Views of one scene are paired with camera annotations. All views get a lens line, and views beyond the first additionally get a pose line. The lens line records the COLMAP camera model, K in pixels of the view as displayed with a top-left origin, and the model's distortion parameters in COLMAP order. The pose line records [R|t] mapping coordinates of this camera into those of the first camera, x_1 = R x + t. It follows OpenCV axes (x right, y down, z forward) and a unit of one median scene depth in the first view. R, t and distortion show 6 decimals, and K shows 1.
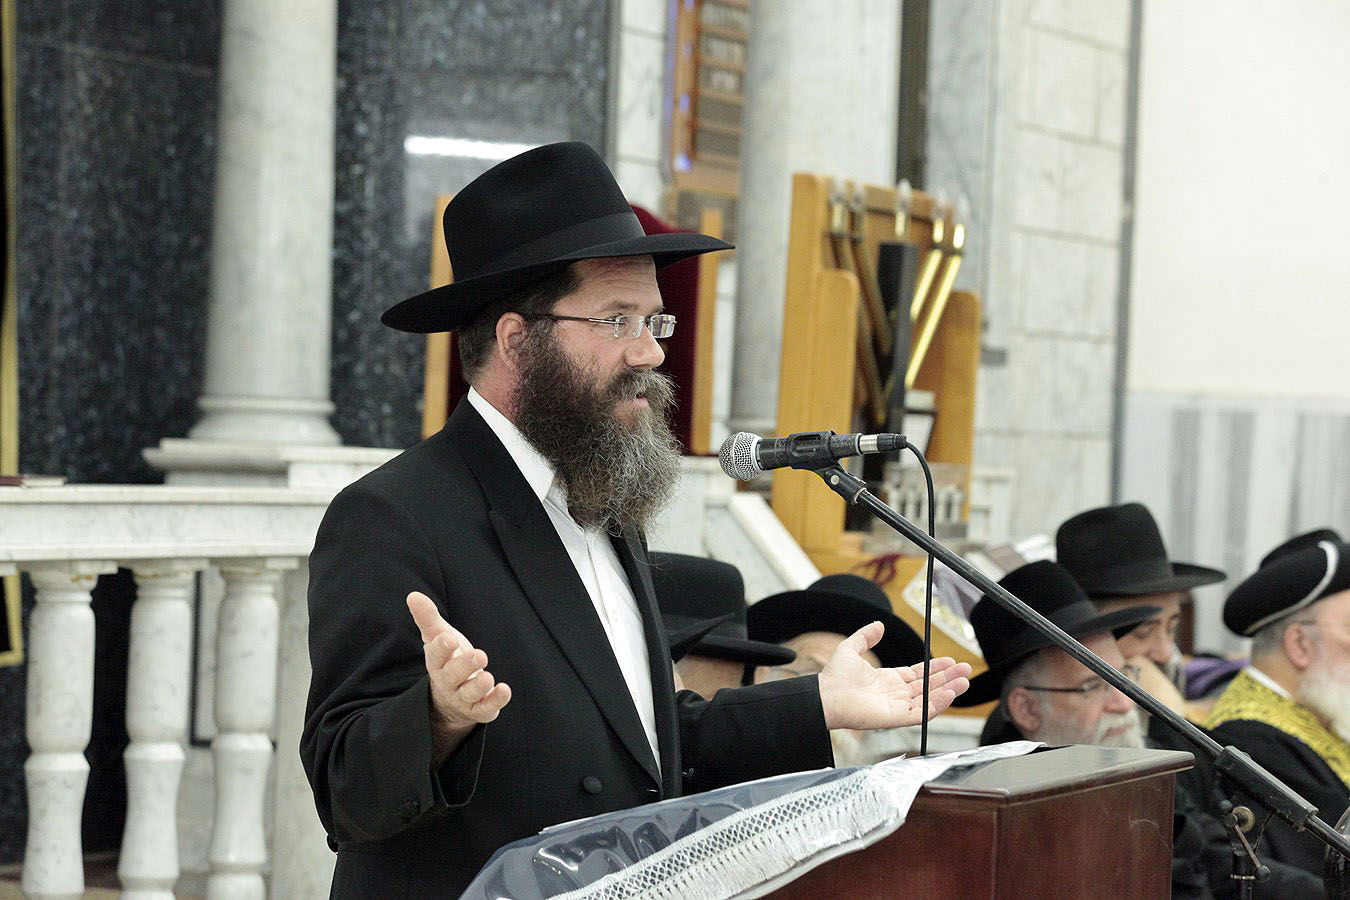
lens RADIAL K [[4378.8, 0, 675.0], [0, 4378.8, 450.0], [0, 0, 1]] dist [0.060104, 0.639642]
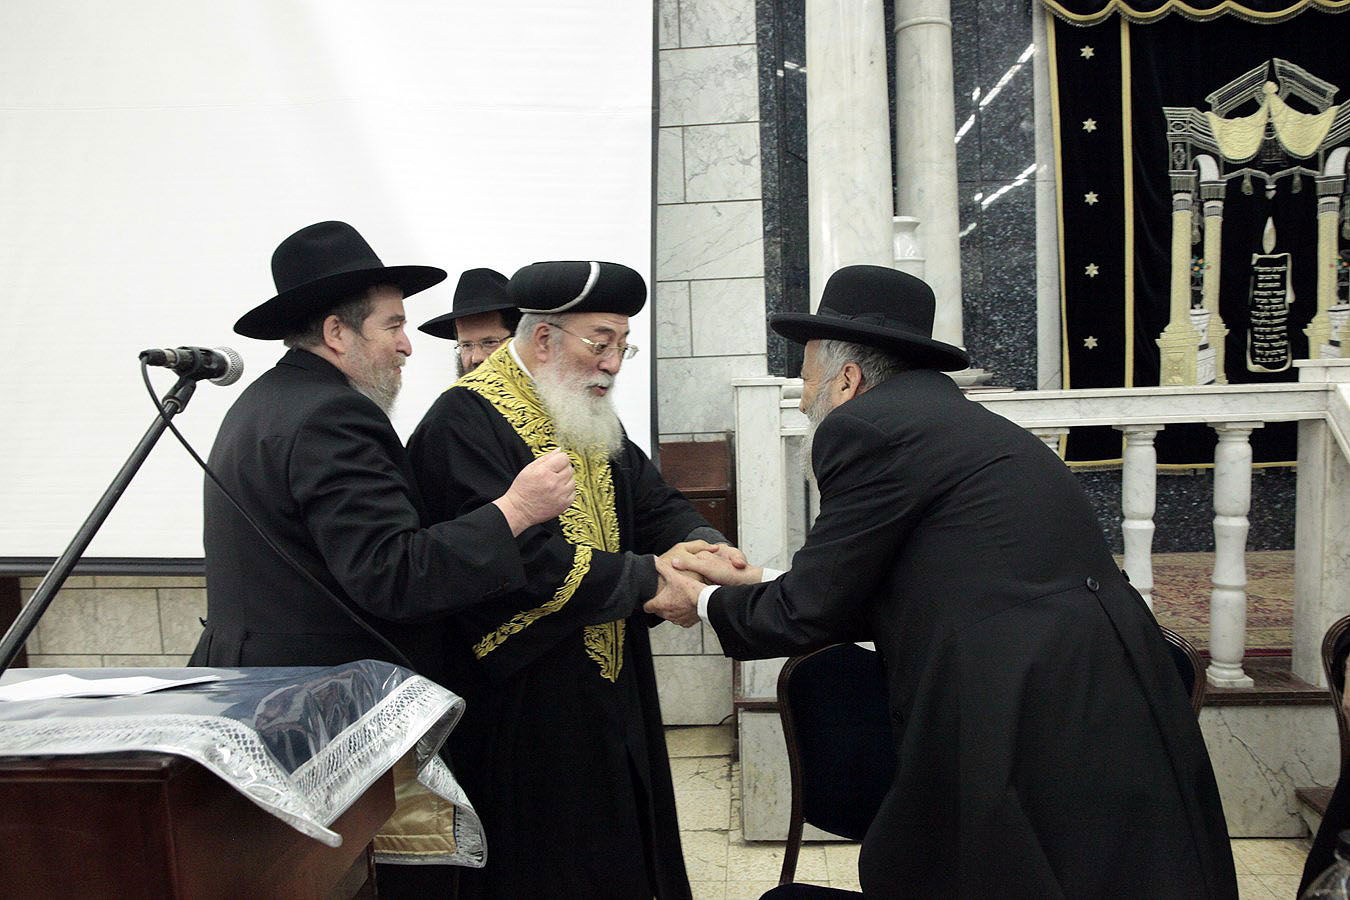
lens RADIAL K [[915.7, 0, 675.0], [0, 915.7, 450.0], [0, 0, 1]] dist [-0.108468, 0.082117]
pose [[0.315919, 0.029456, -0.948329, 0.130377], [0.048615, 0.997702, 0.047185, 0.004970], [0.947540, -0.061010, 0.313761, 0.461411]]
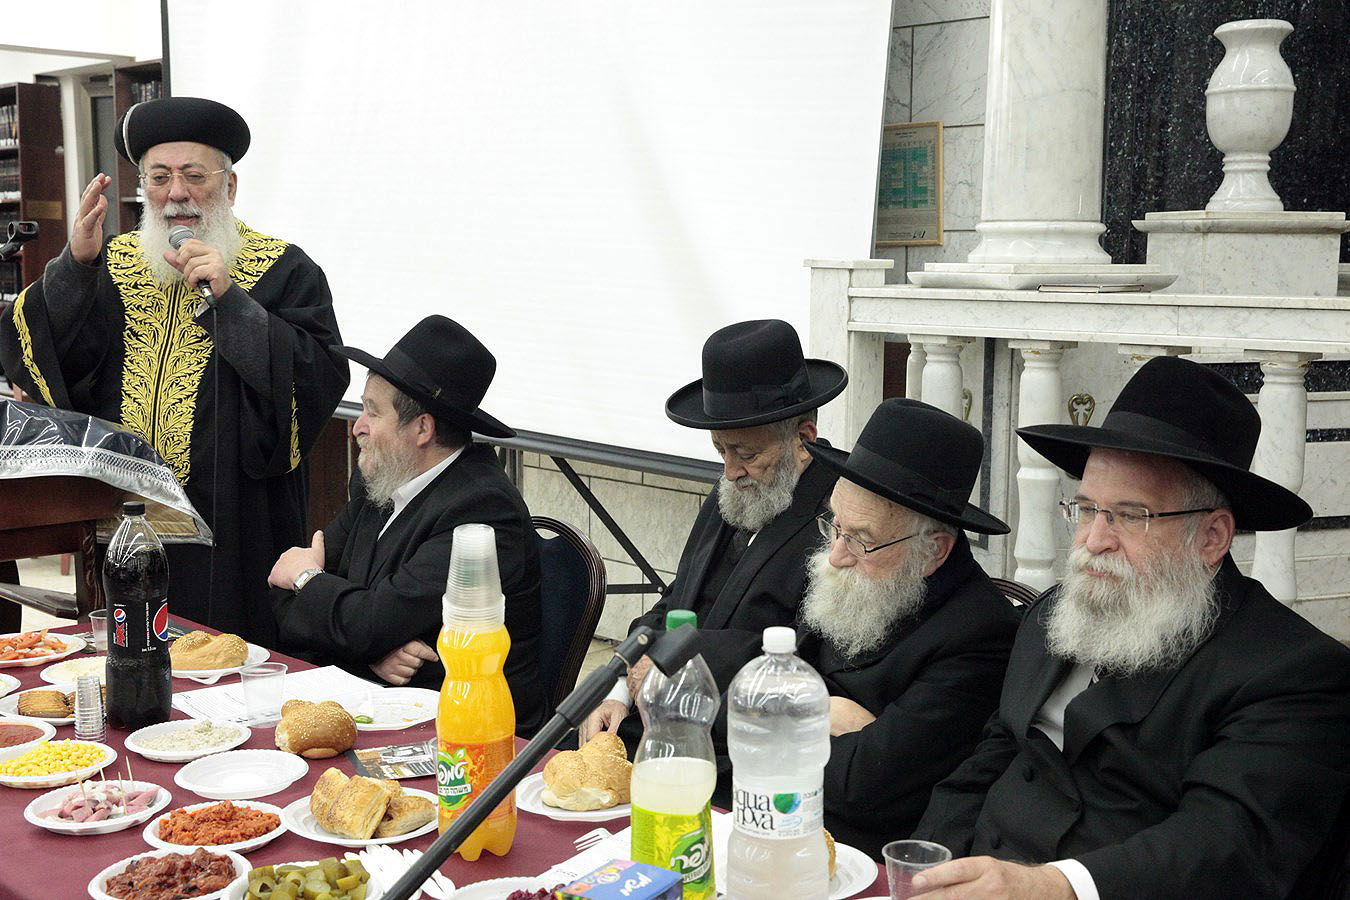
lens RADIAL K [[1648.3, 0, 675.0], [0, 1648.3, 450.0], [0, 0, 1]] dist [0.057411, 0.058879]
pose [[-0.396076, 0.066740, -0.915789, 0.270544], [-0.024409, 0.996237, 0.083159, 0.011562], [0.917893, 0.055291, -0.392956, 0.697637]]
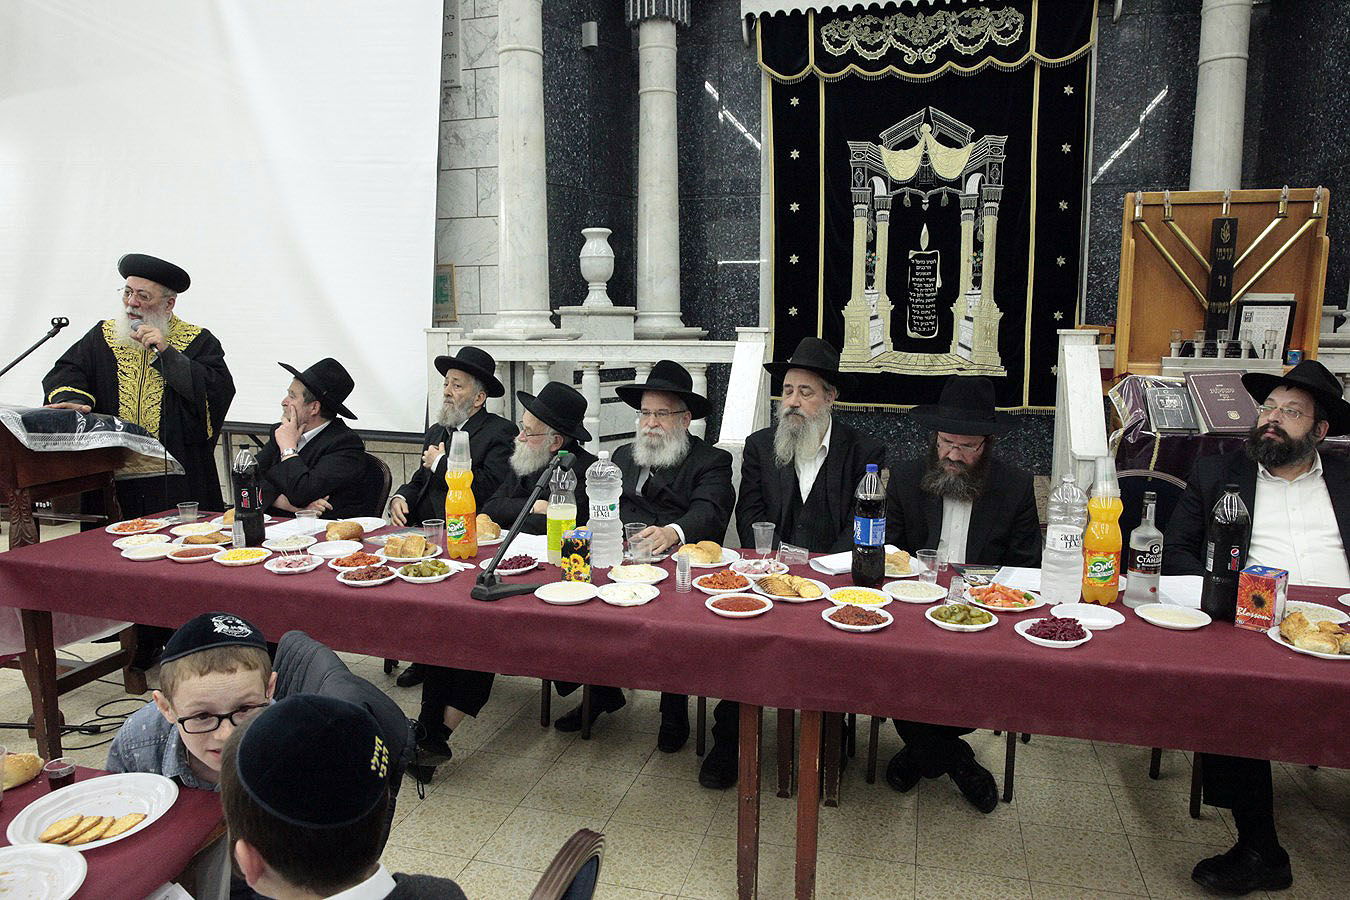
lens RADIAL K [[915.7, 0, 675.0], [0, 915.7, 450.0], [0, 0, 1]] dist [-0.108468, 0.082117]
pose [[0.136944, 0.095996, -0.985916, 0.385013], [0.004572, 0.995221, 0.097538, 0.015810], [0.990568, -0.017865, 0.135851, 0.629888]]
